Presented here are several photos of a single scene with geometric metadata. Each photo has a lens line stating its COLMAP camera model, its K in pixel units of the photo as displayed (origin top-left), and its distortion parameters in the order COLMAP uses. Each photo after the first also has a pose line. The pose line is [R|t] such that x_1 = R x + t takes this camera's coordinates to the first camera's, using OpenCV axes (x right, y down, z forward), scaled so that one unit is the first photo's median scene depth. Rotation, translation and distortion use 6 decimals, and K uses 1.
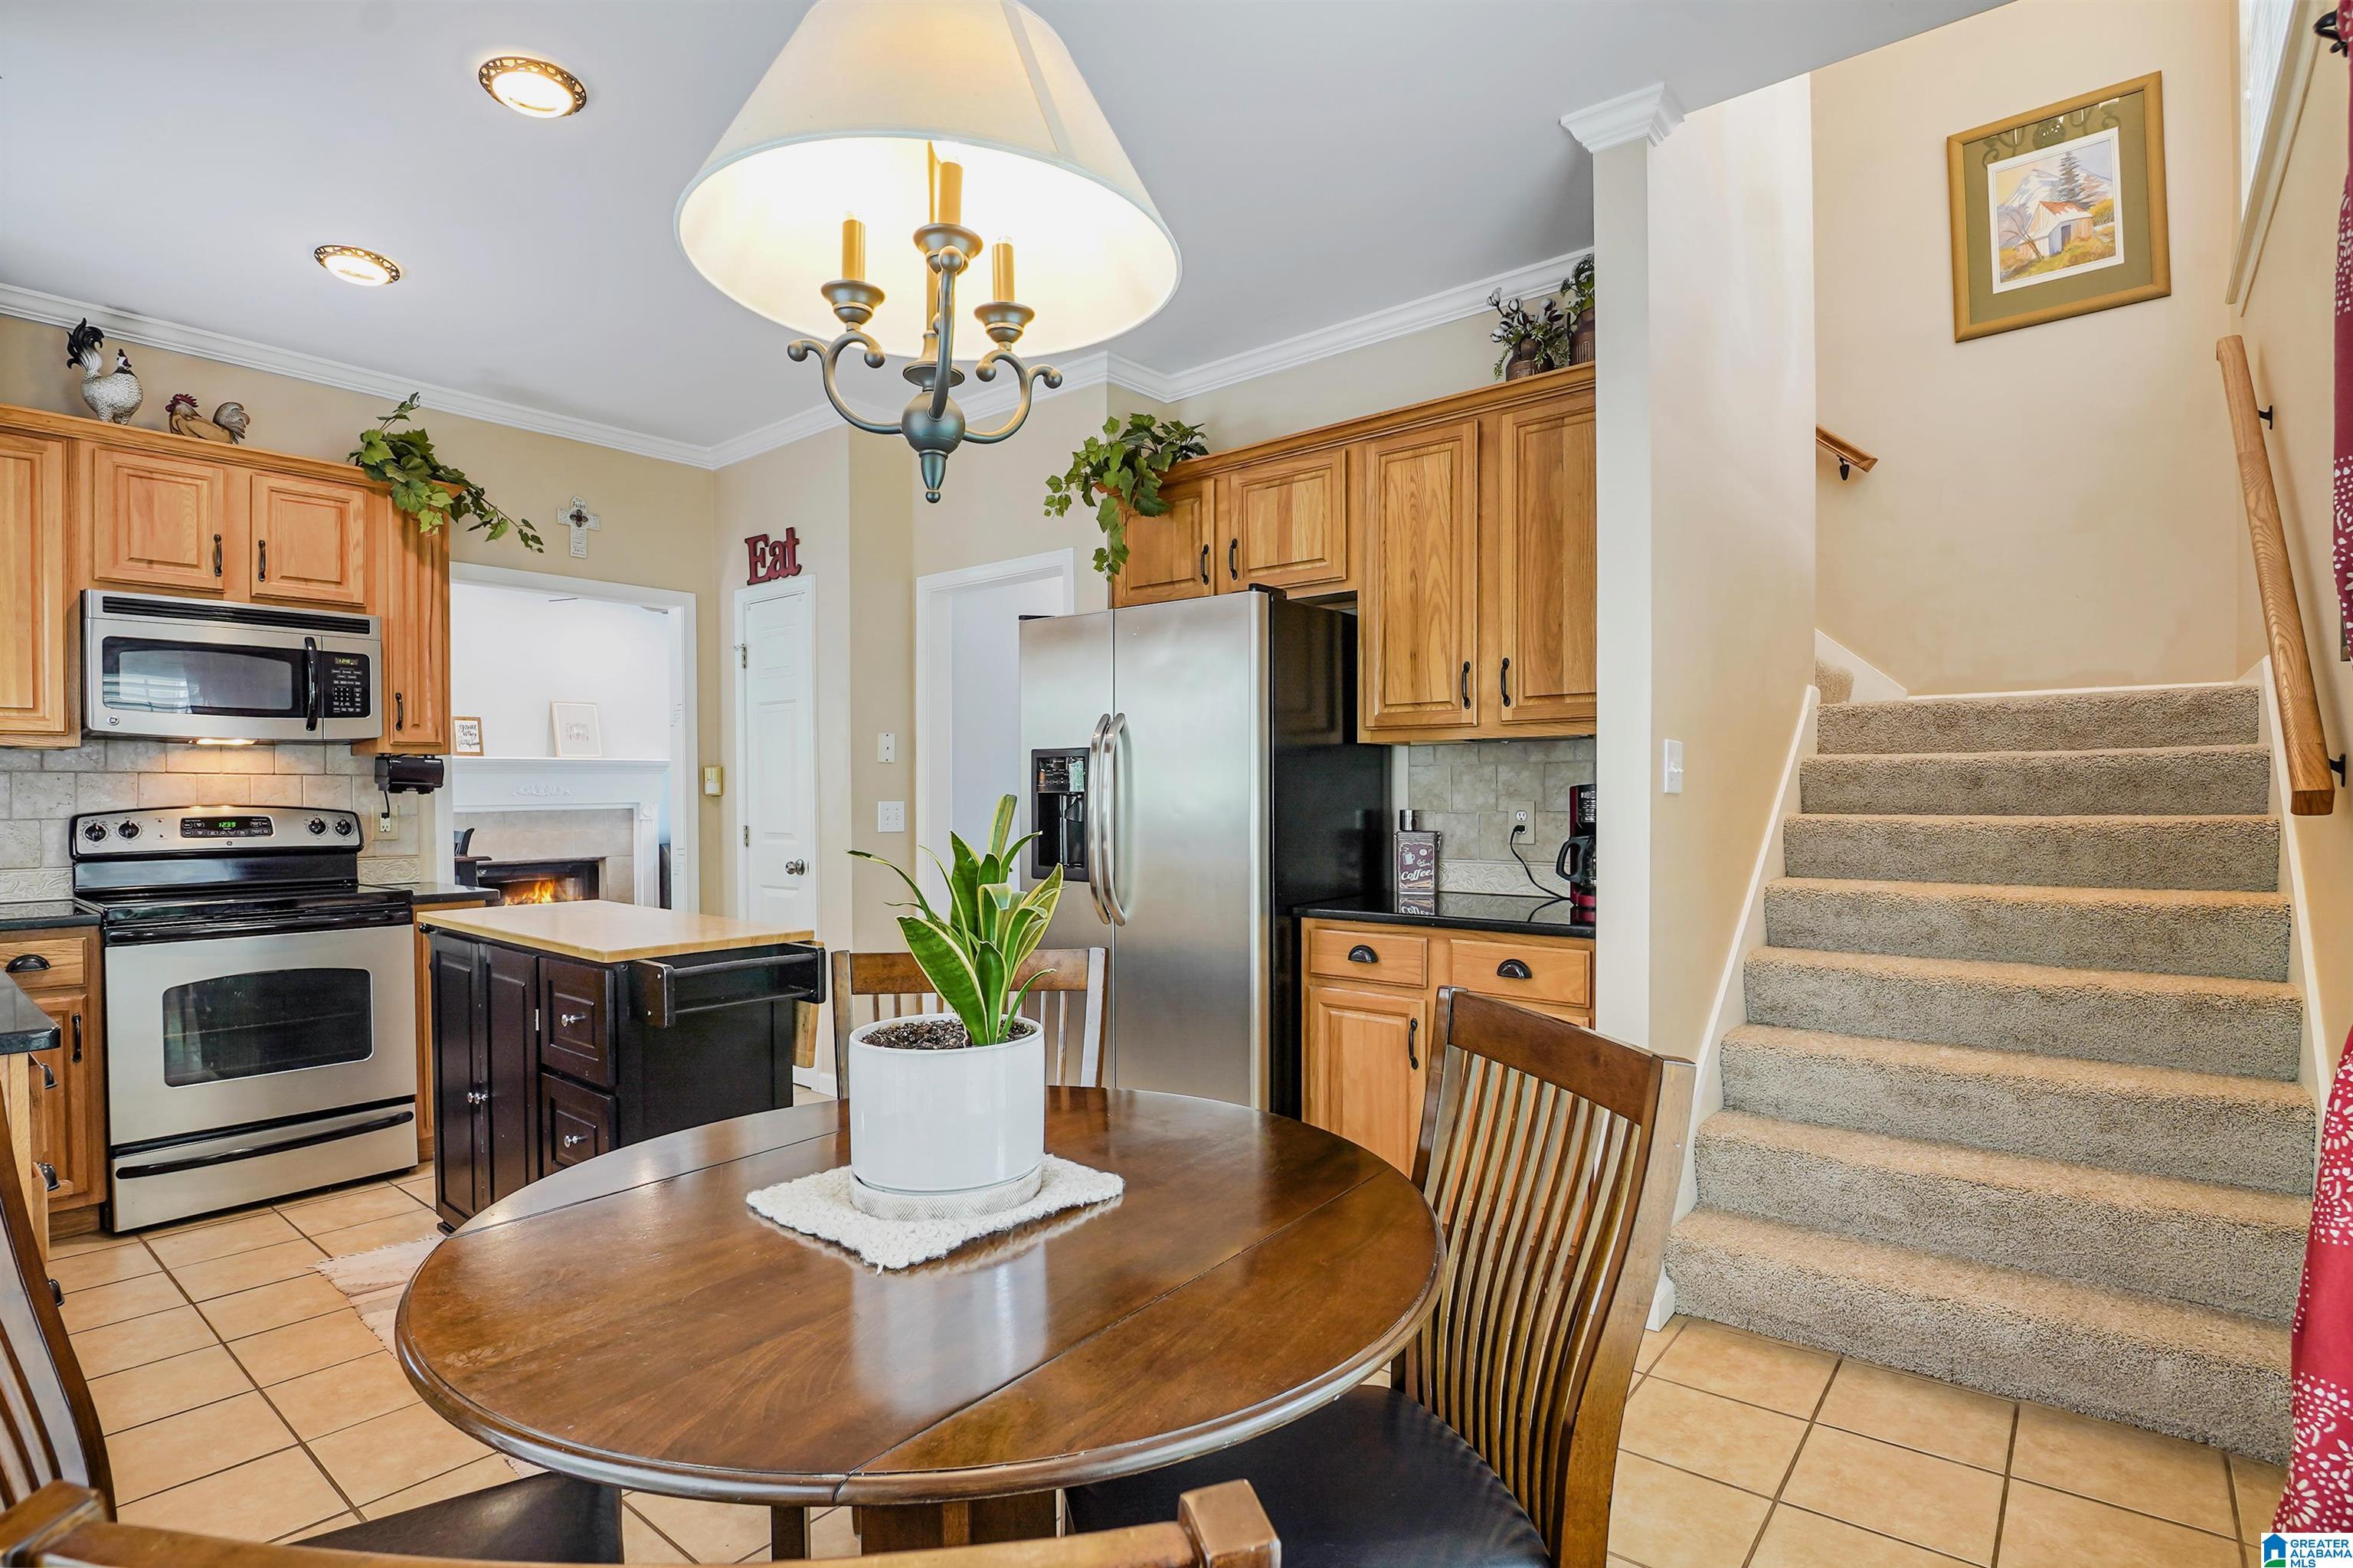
lens RADIAL K [[1159.3, 0, 1166.2], [0, 1159.3, 807.5], [0, 0, 1]] dist [-0.025550, -0.001172]
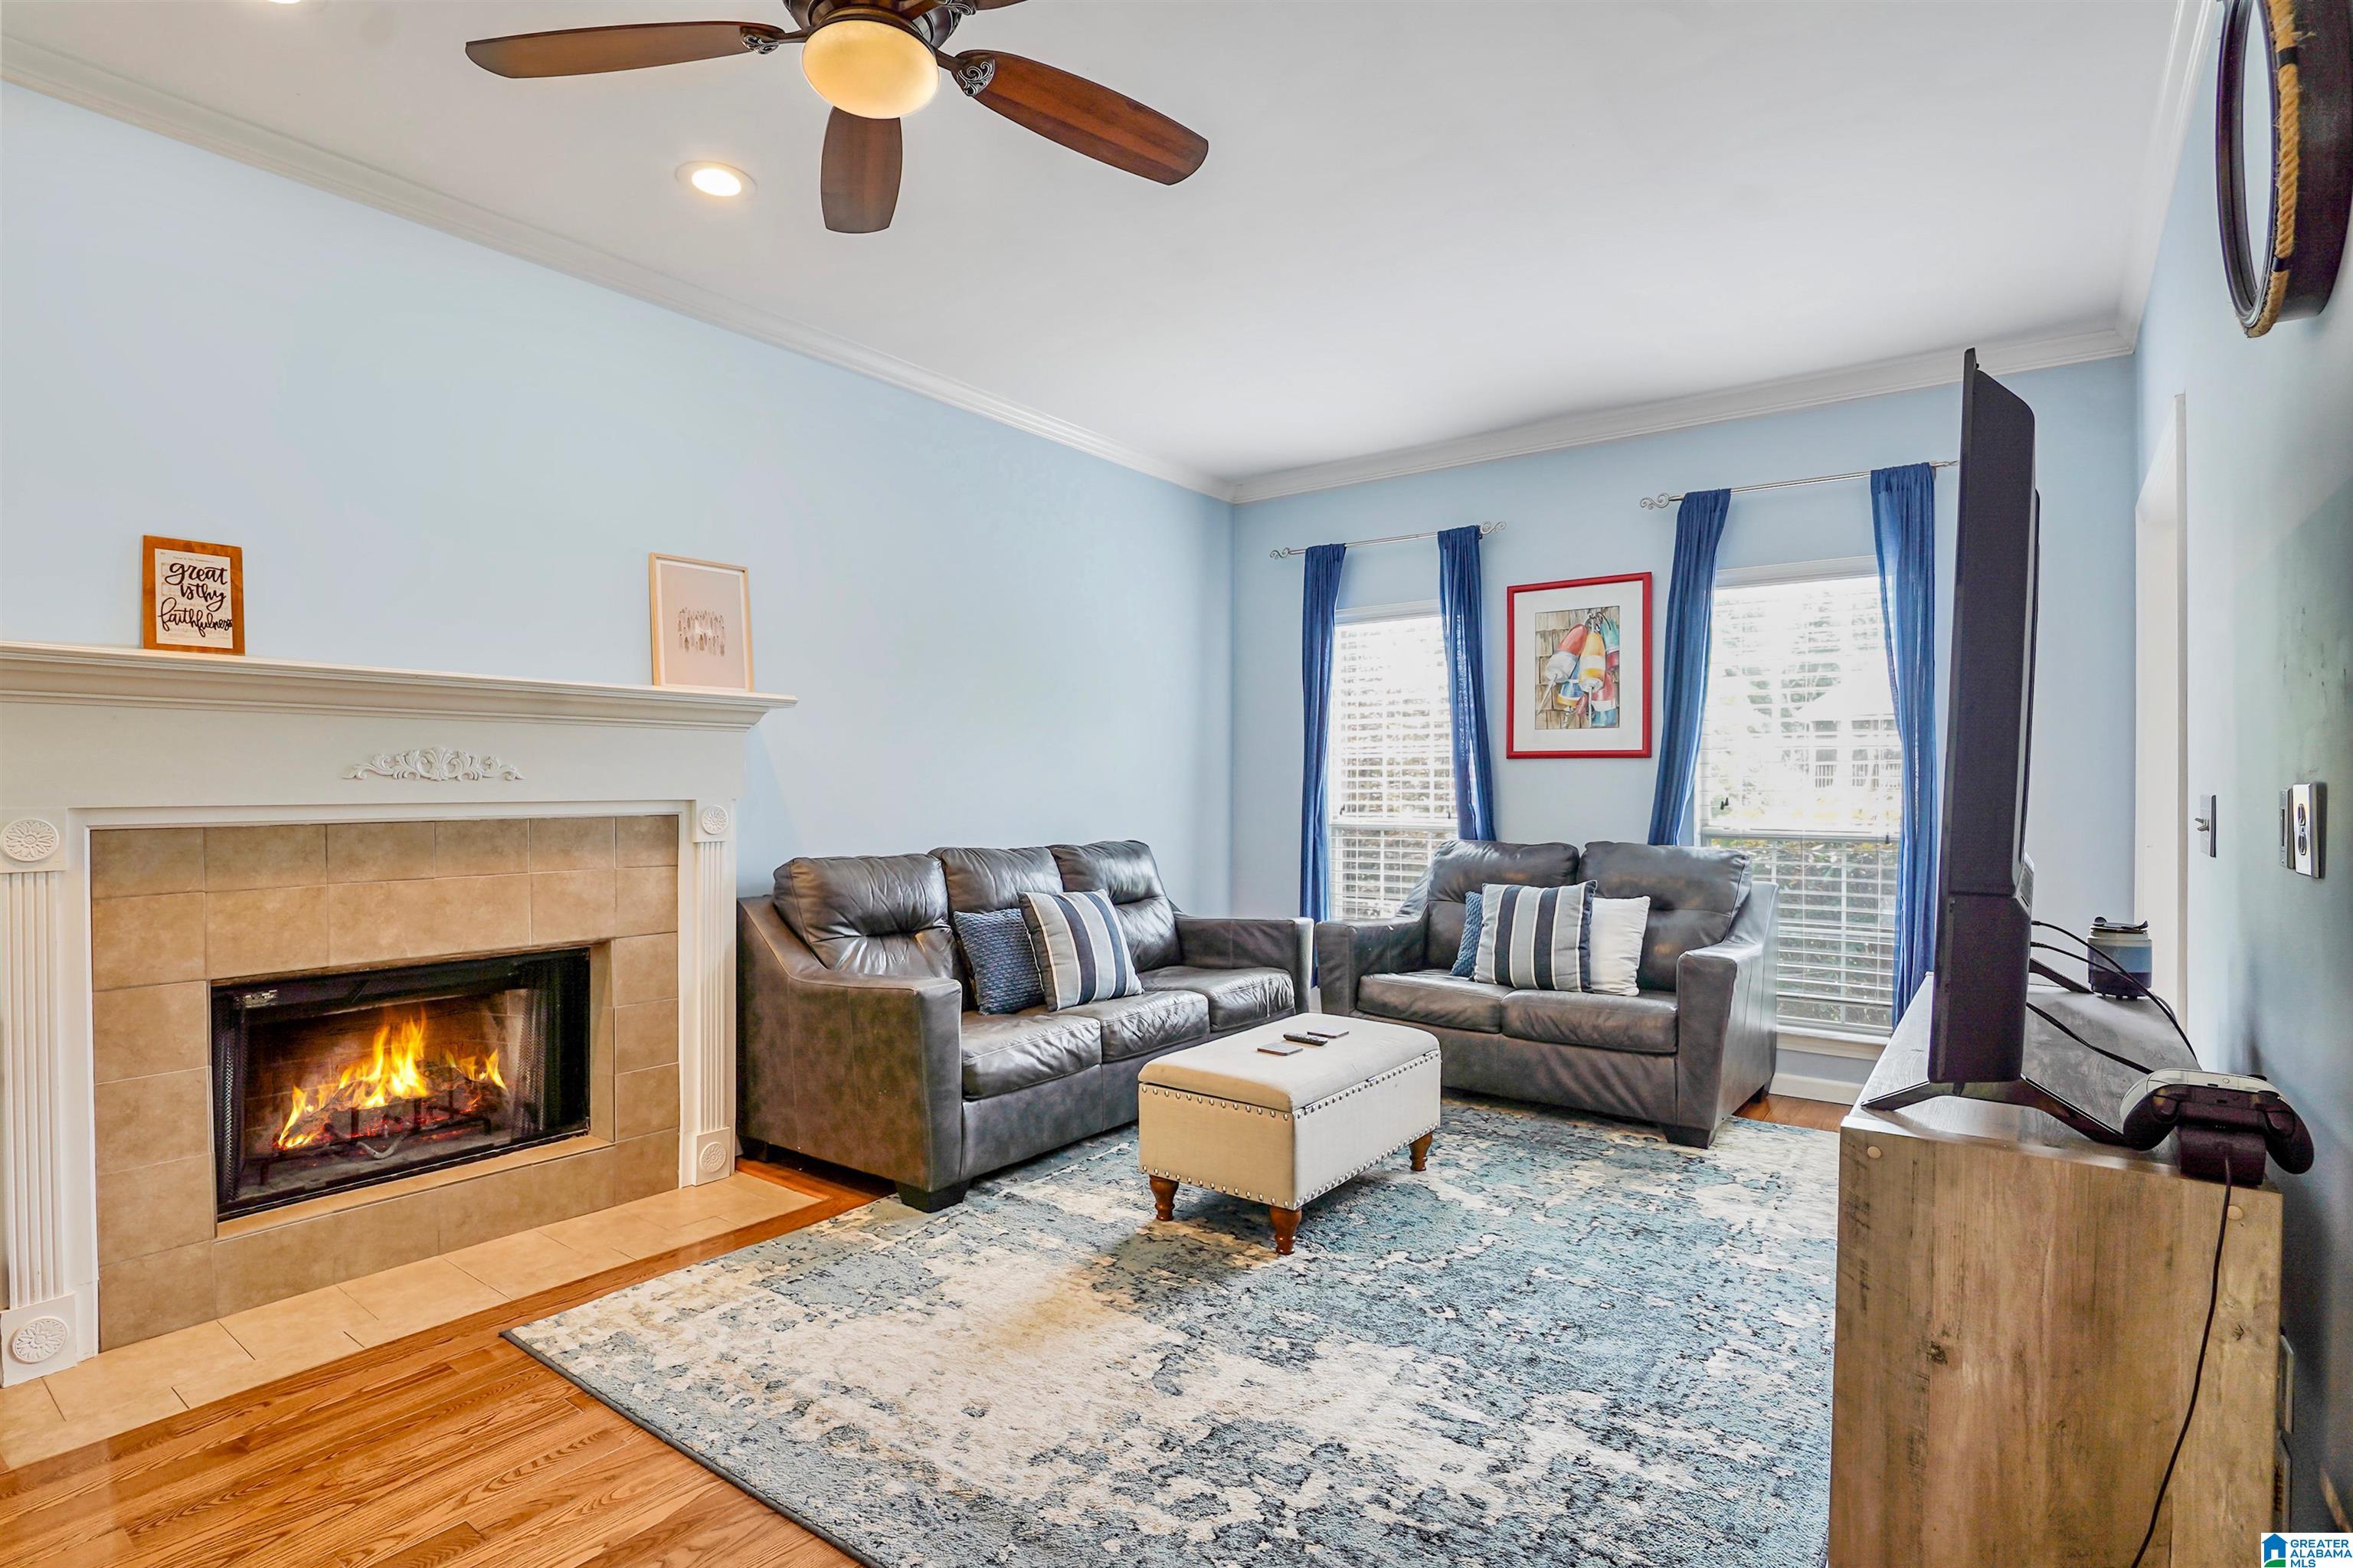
lens RADIAL K [[1148.8, 0, 1165.5], [0, 1148.8, 794.7], [0, 0, 1]] dist [-0.019883, -0.001476]
pose [[0.998928, 0.007873, 0.045626, -0.711872], [-0.007443, 0.999926, -0.009594, -0.008690], [-0.045698, 0.009244, 0.998913, 1.360645]]
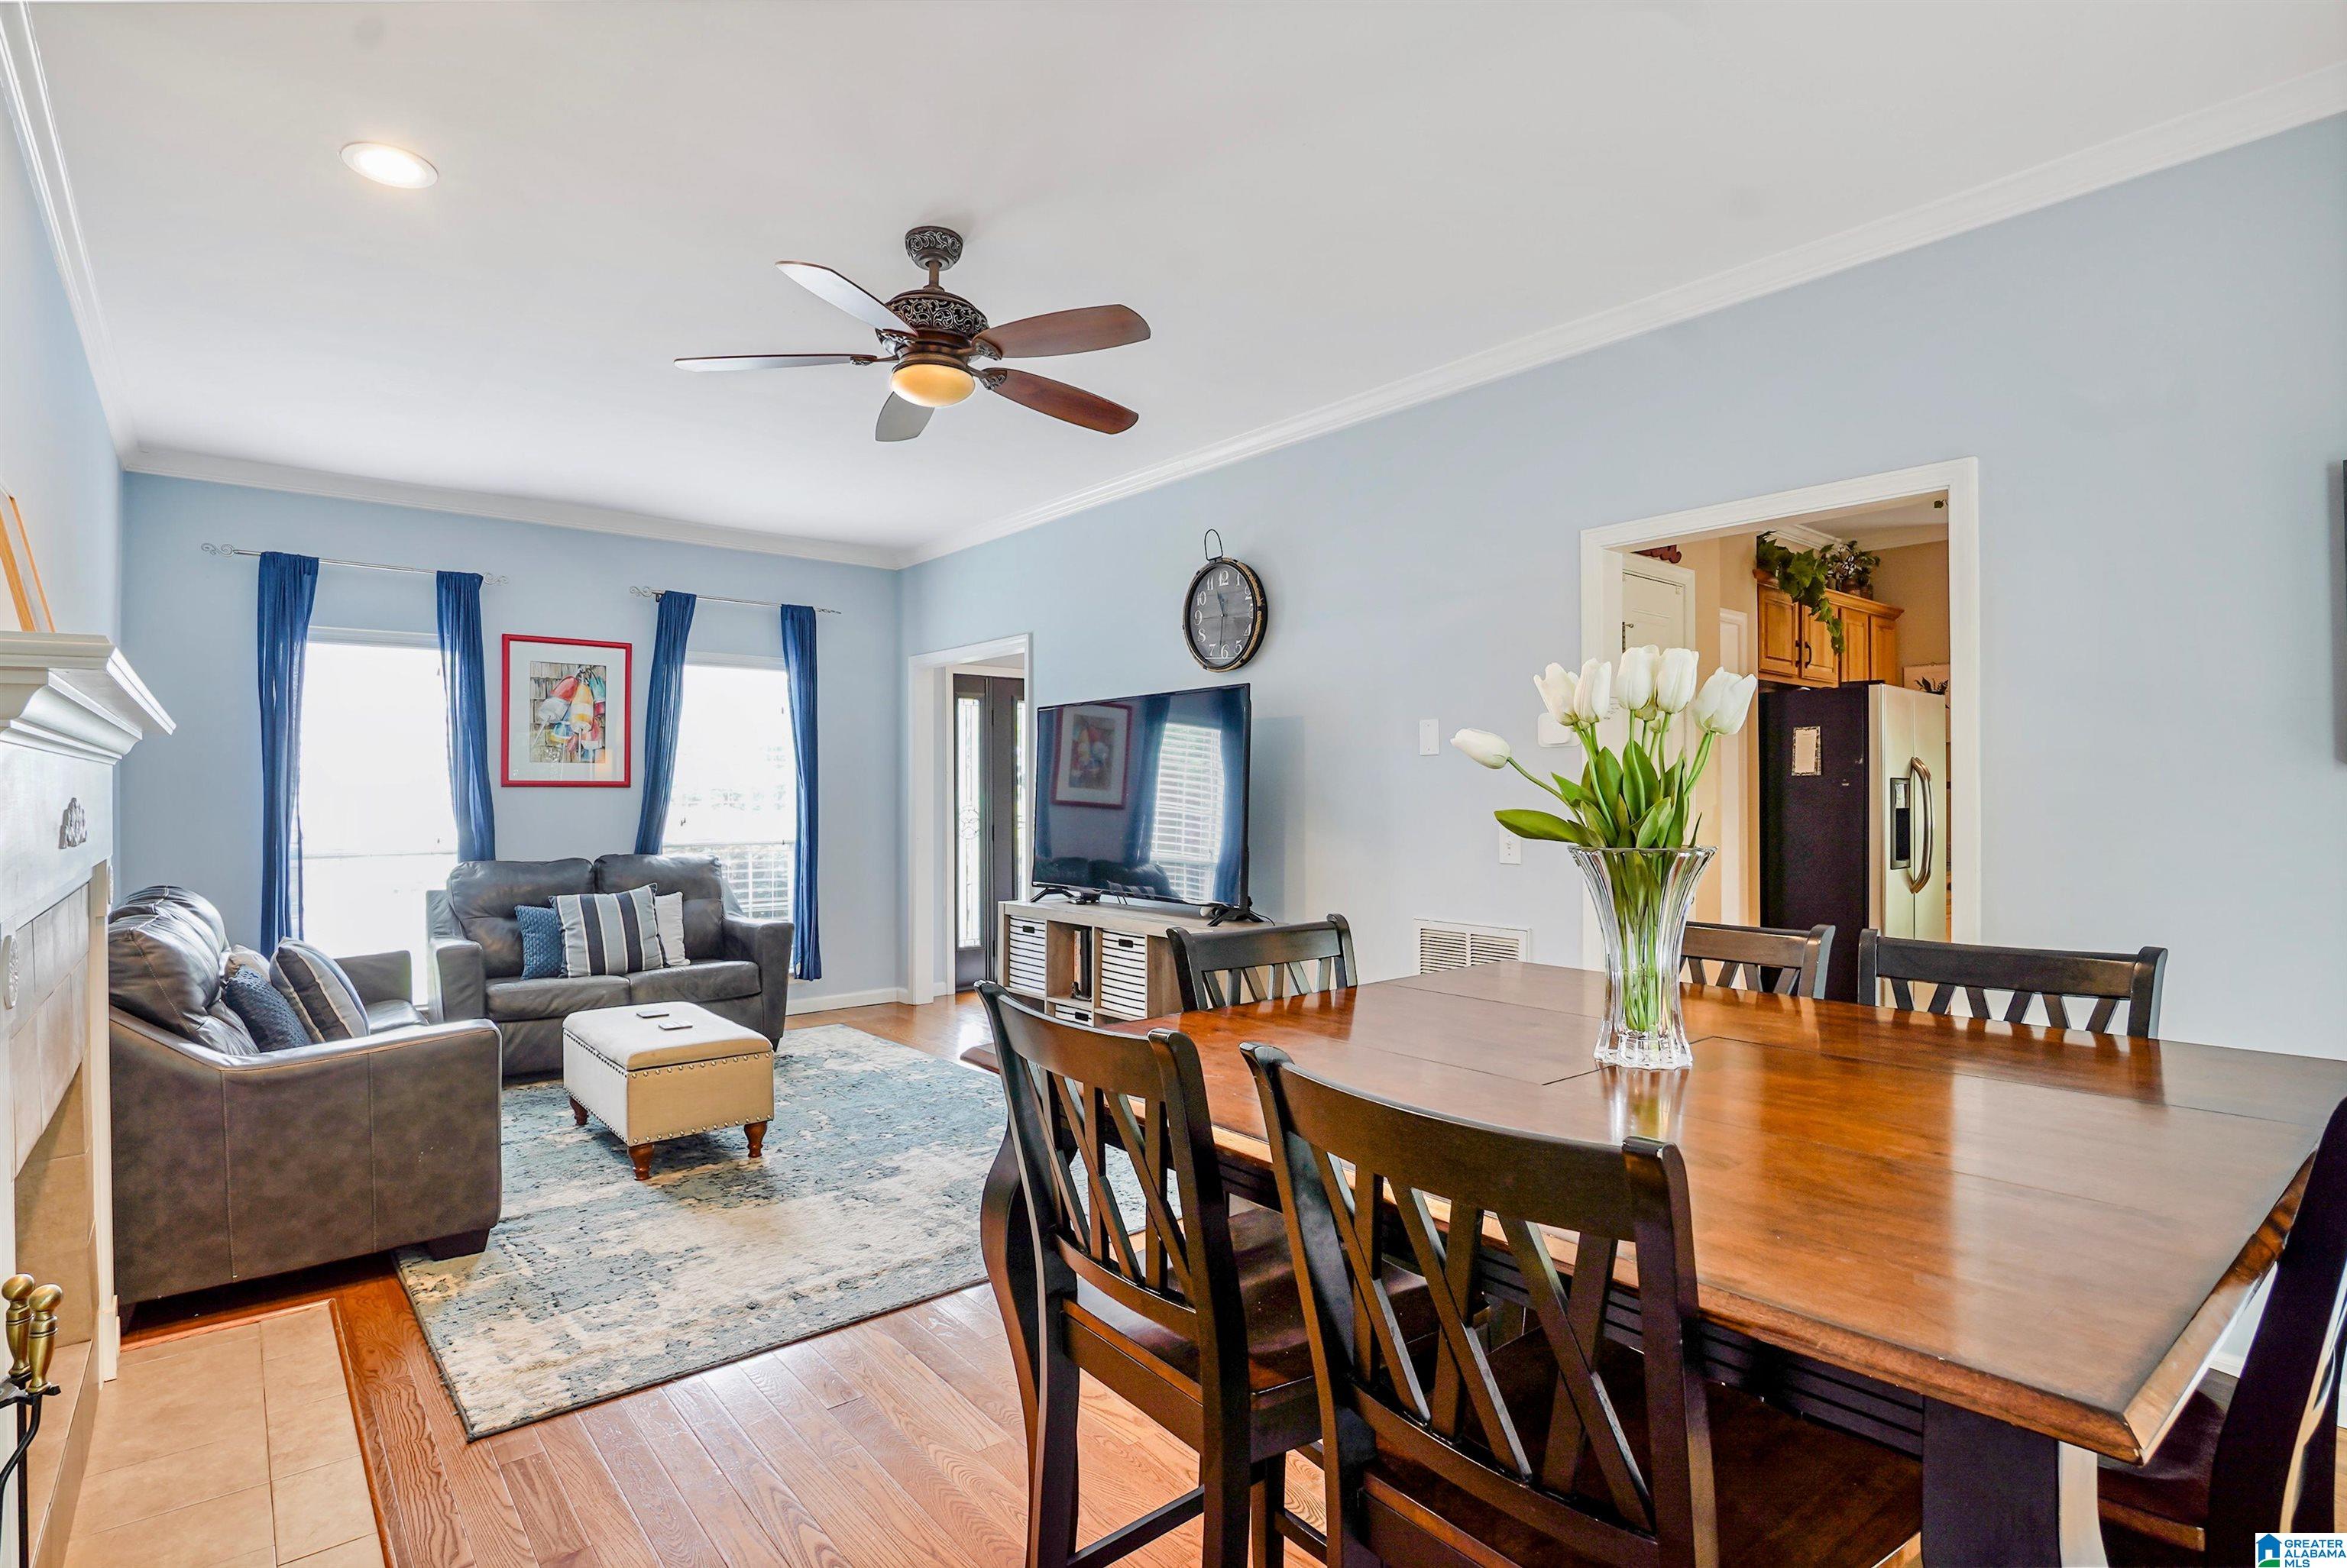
lens RADIAL K [[1145.6, 0, 1162.5], [0, 1145.6, 794.7], [0, 0, 1]] dist [-0.019883, -0.001476]
pose [[0.183505, 0.003174, 0.983014, -1.573718], [0.015645, 0.999859, -0.006149, -0.033637], [-0.982894, 0.016508, 0.183430, 1.555901]]
